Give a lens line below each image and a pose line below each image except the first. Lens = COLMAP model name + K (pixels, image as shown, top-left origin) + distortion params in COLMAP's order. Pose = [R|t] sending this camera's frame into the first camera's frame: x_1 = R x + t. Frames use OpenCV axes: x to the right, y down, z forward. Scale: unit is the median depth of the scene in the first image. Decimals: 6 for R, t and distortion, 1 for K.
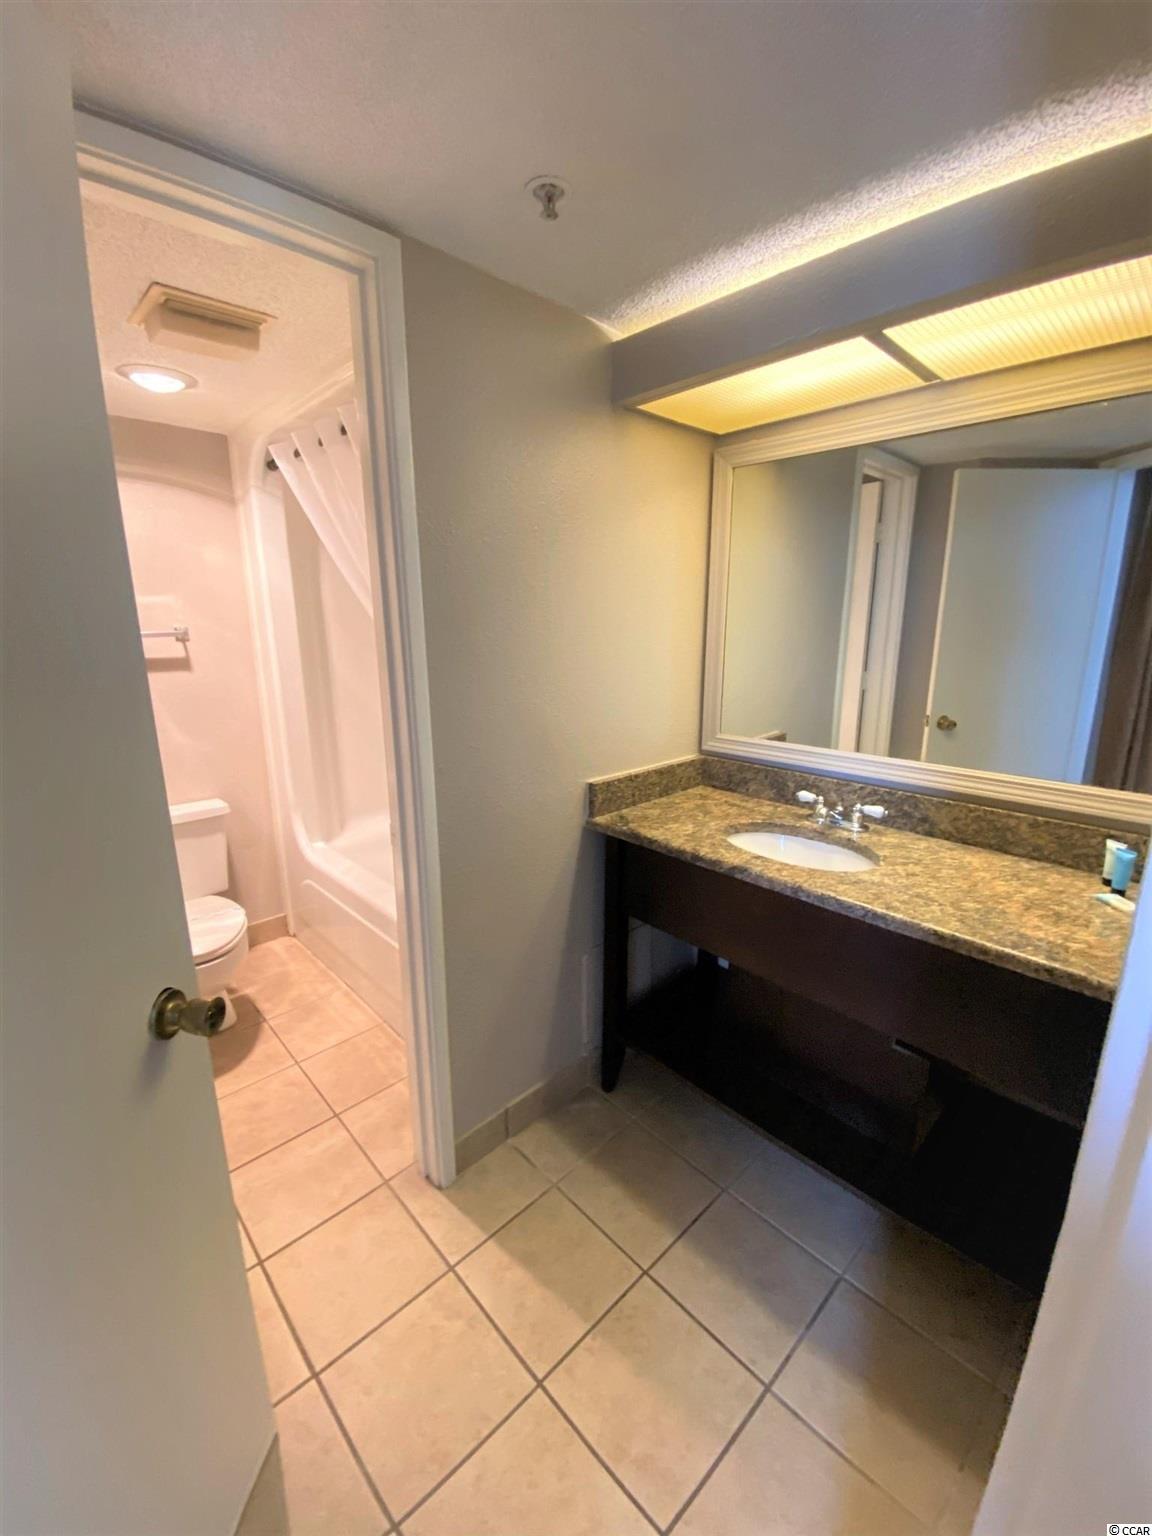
lens RADIAL K [[629.9, 0, 571.6], [0, 629.9, 755.9], [0, 0, 1]] dist [0.015218, -0.011827]
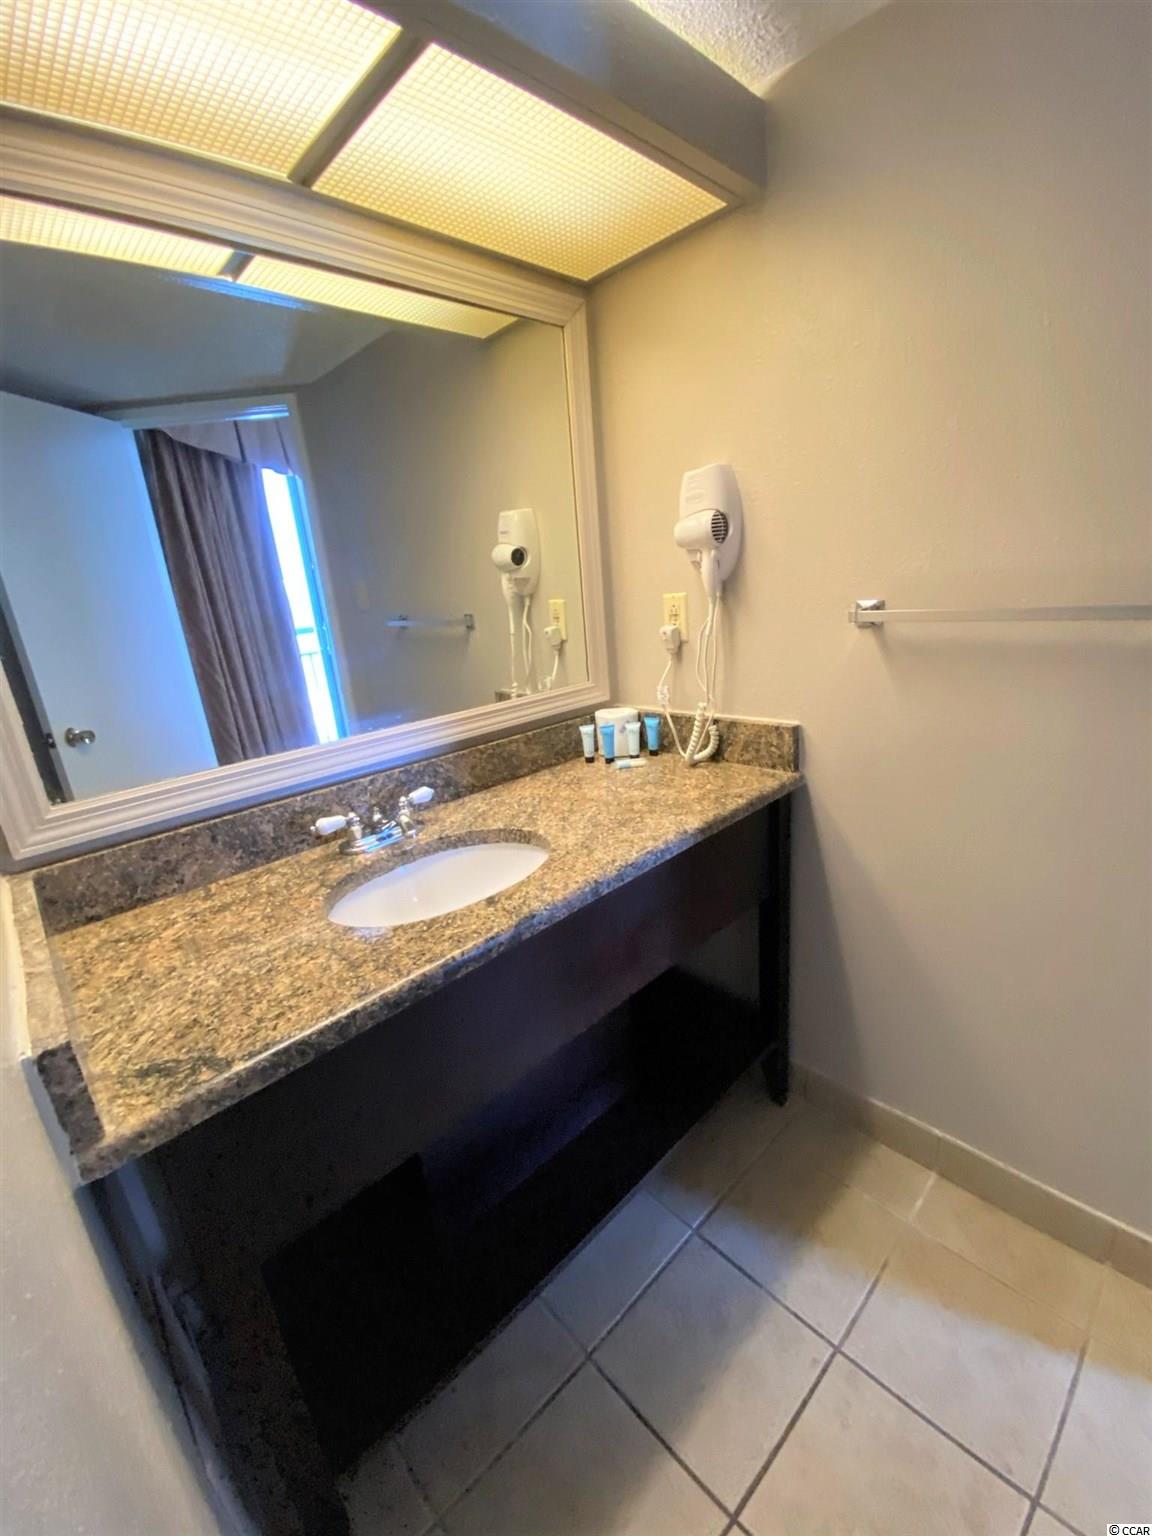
lens RADIAL K [[629.9, 0, 567.9], [0, 629.9, 763.0], [0, 0, 1]] dist [0.015218, -0.011827]
pose [[-0.023565, -0.262686, 0.964594, -0.210077], [0.290997, 0.921280, 0.258000, -0.080061], [-0.956434, 0.286774, 0.054731, 0.678336]]
